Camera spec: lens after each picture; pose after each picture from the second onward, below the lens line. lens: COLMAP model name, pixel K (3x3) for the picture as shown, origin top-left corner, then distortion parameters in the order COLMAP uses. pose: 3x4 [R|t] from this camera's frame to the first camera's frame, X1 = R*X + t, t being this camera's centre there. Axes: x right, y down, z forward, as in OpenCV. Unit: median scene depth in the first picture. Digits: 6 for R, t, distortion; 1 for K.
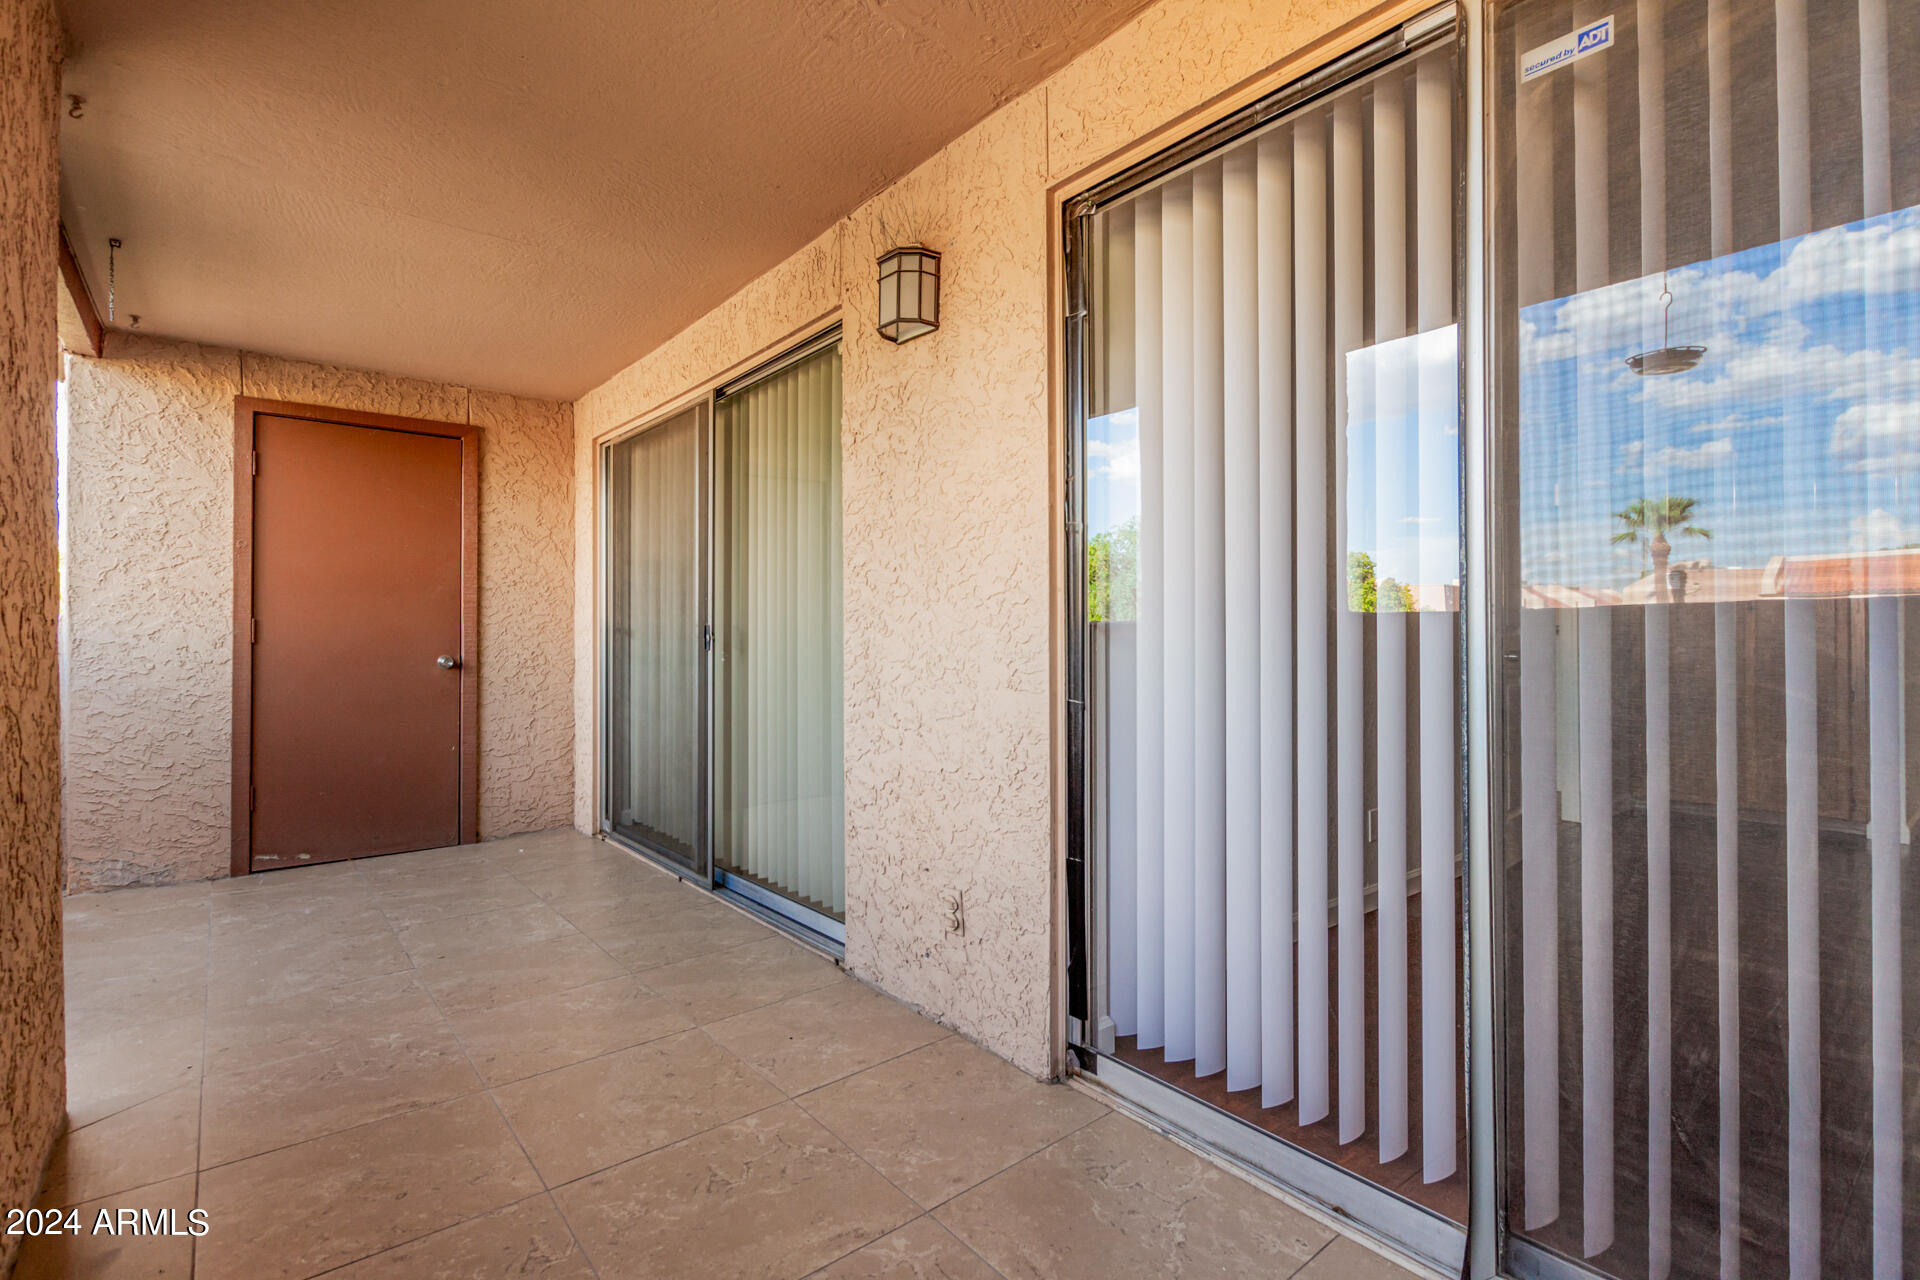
lens RADIAL K [[897.7, 0, 965.2], [0, 897.7, 630.3], [0, 0, 1]] dist [0.000019, -0.001313]
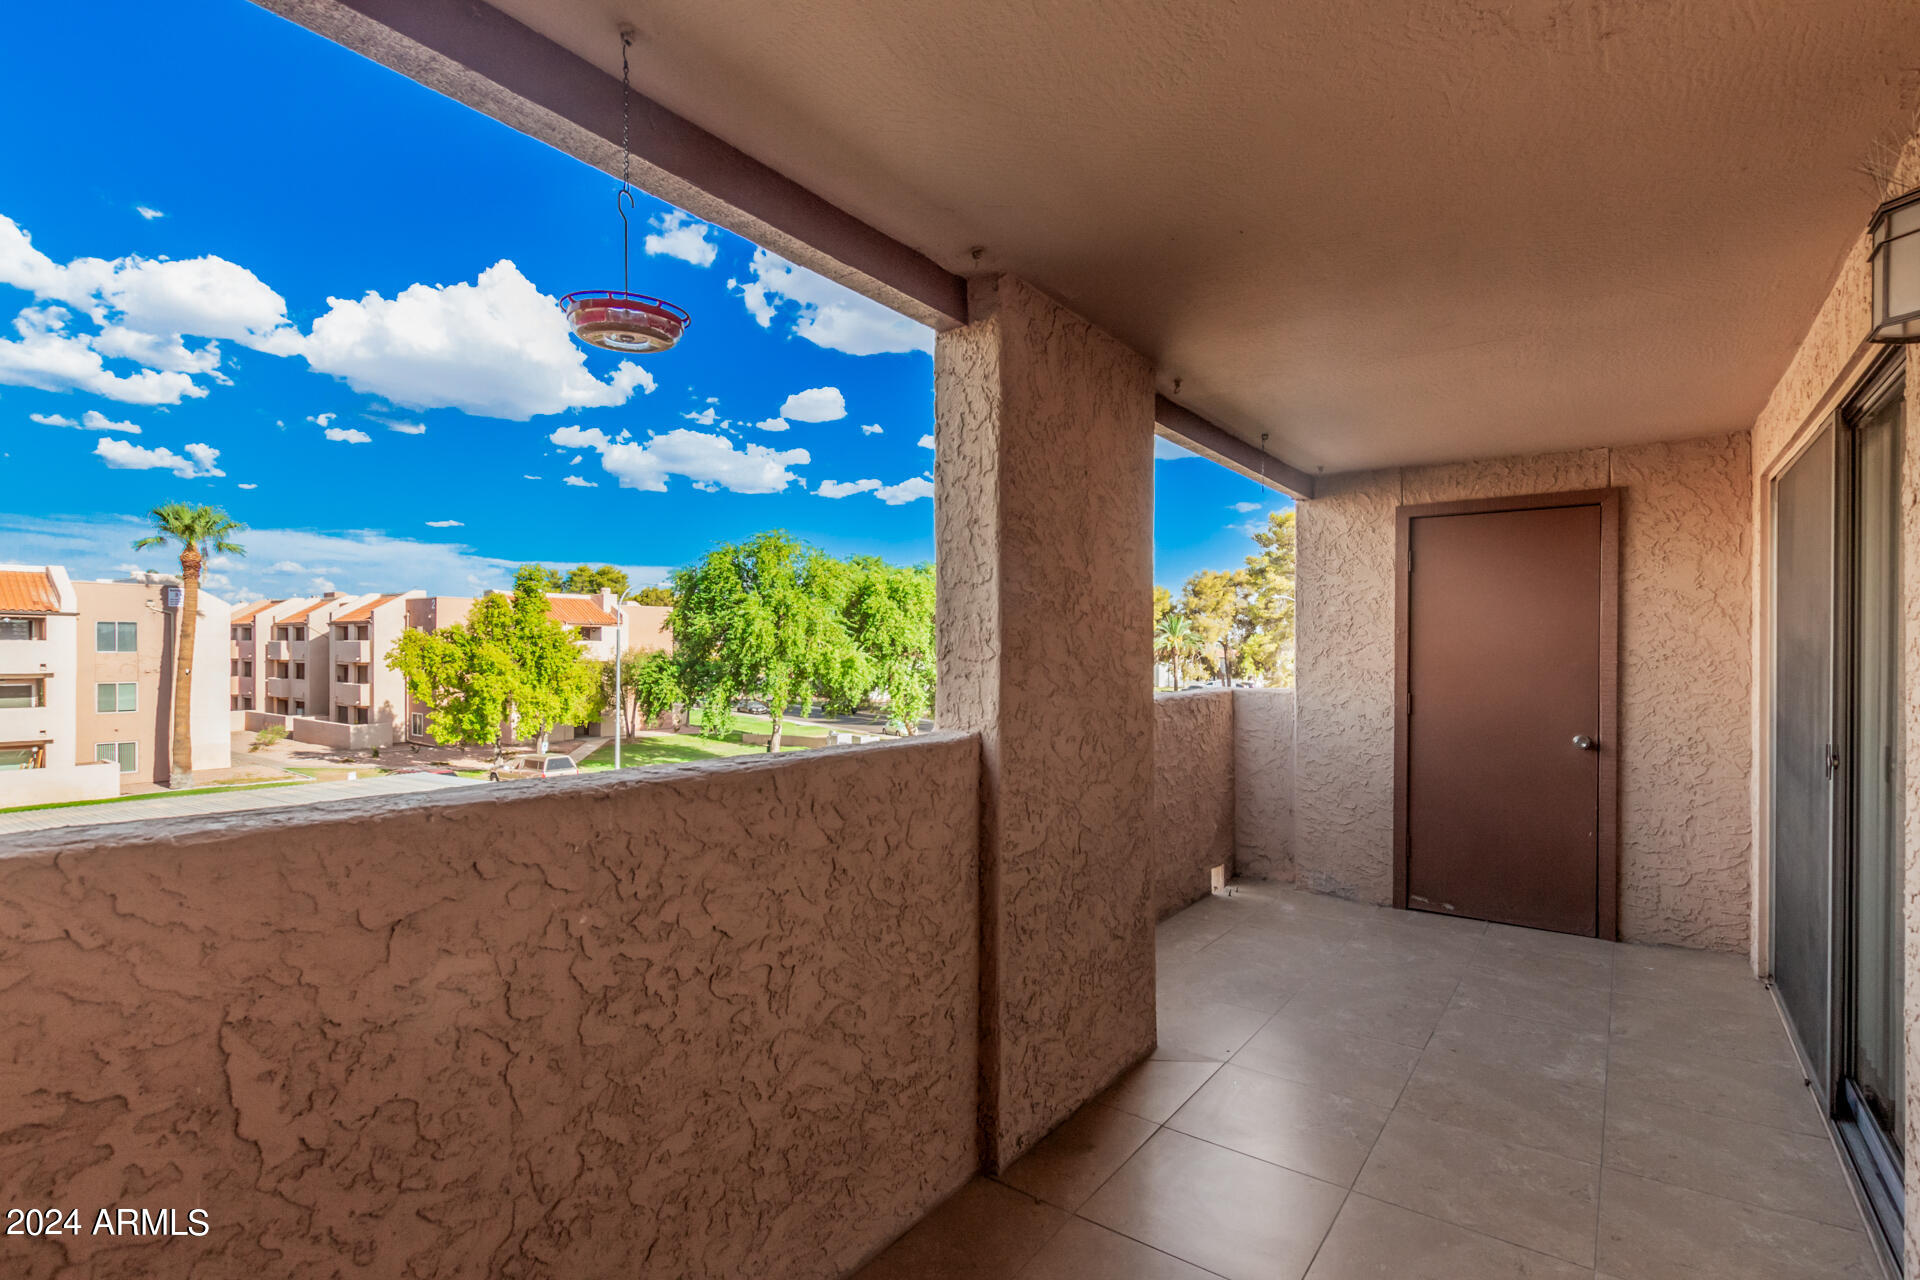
lens RADIAL K [[897.7, 0, 960.8], [0, 897.7, 648.7], [0, 0, 1]] dist [0.000019, -0.001313]
pose [[0.240825, -0.001326, -0.970568, 0.209248], [0.005586, 0.999984, 0.000020, -0.075130], [0.970552, -0.005426, 0.240829, 0.143997]]
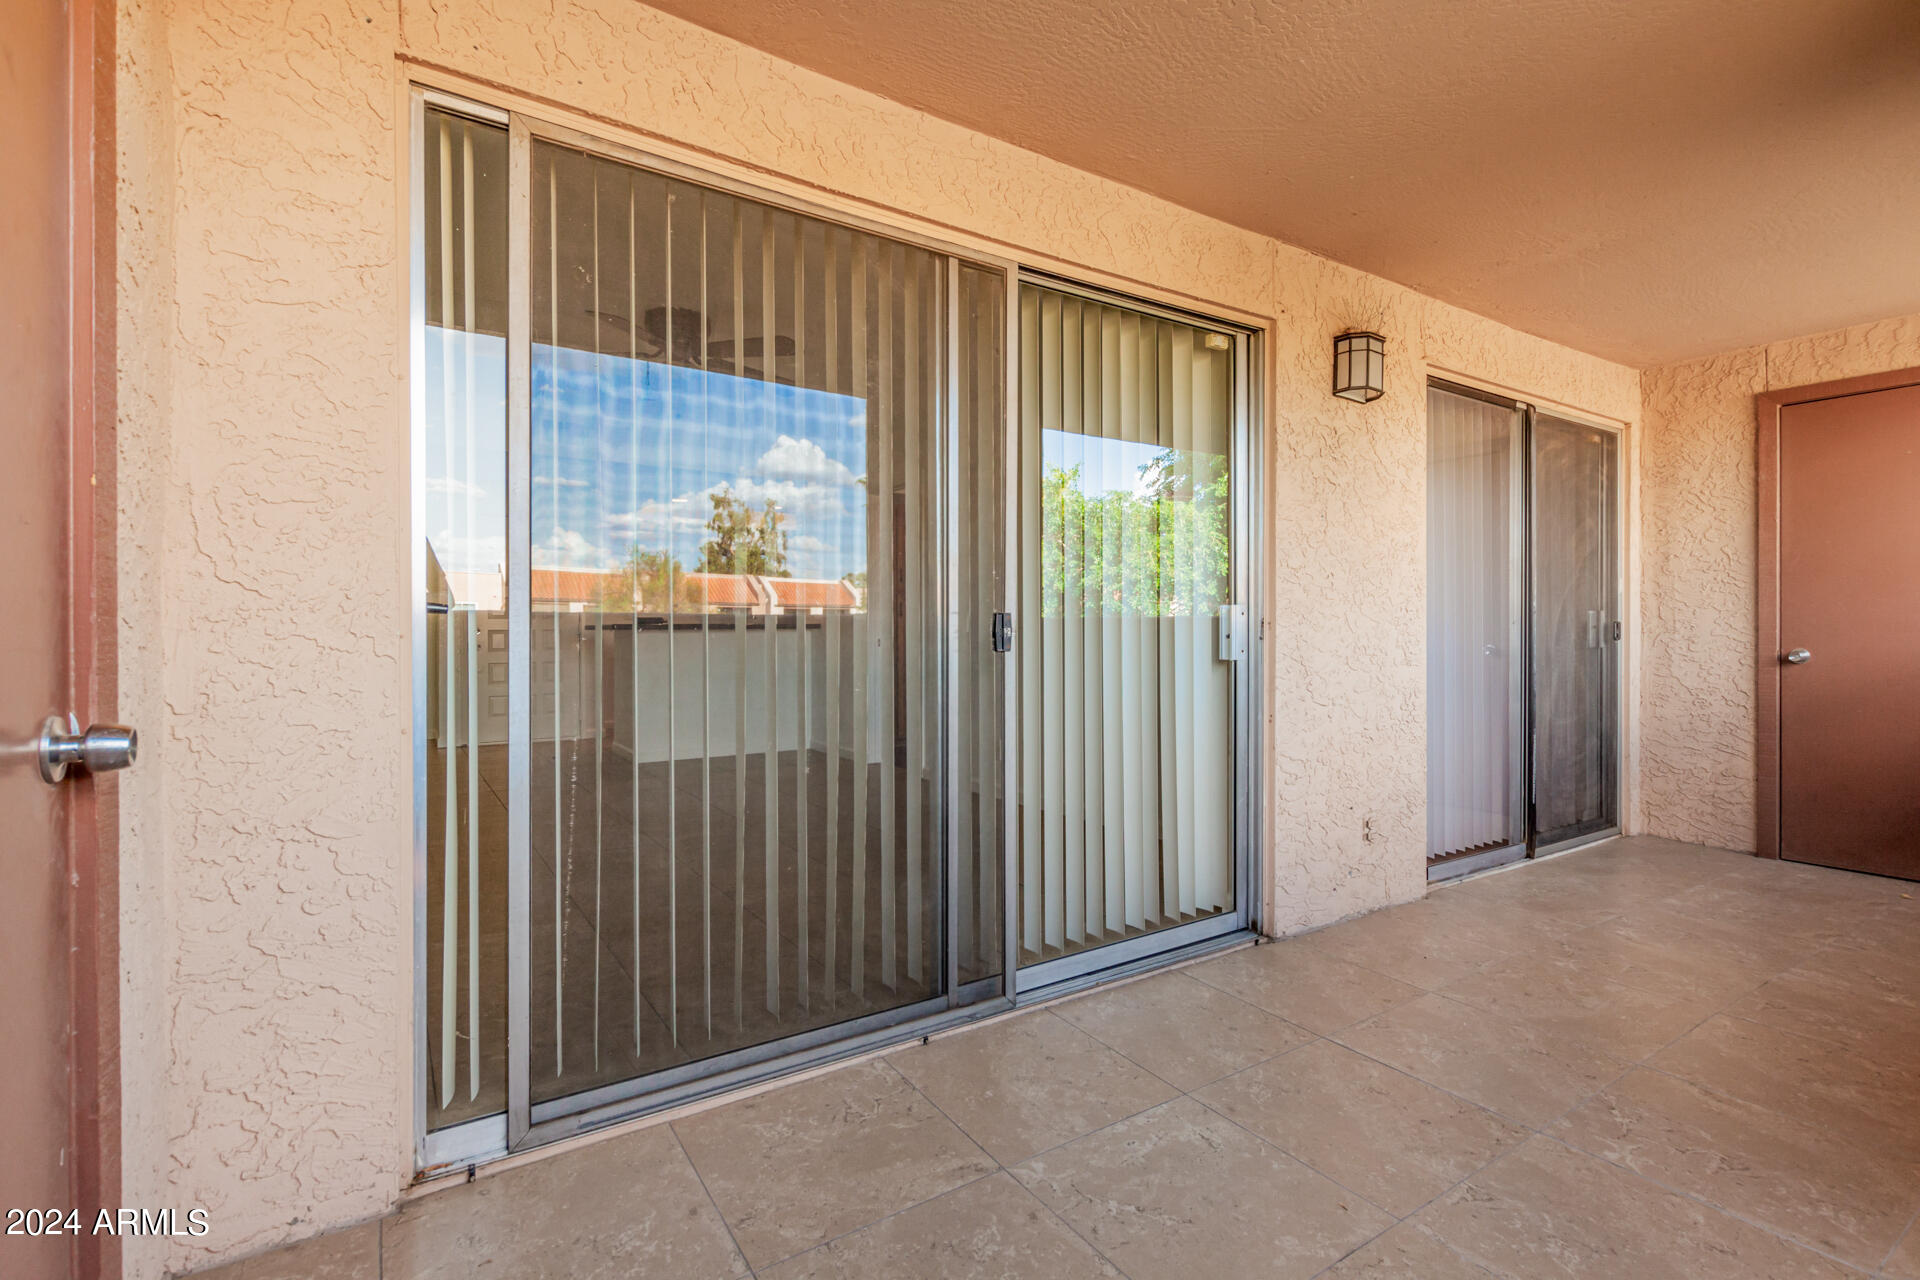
lens RADIAL K [[897.7, 0, 959.7], [0, 897.7, 627.8], [0, 0, 1]] dist [0.000019, -0.001313]
pose [[0.108374, 0.000032, 0.994110, -0.843030], [-0.008938, 0.999960, 0.000943, 0.003437], [-0.994070, -0.008987, 0.108370, 0.852774]]
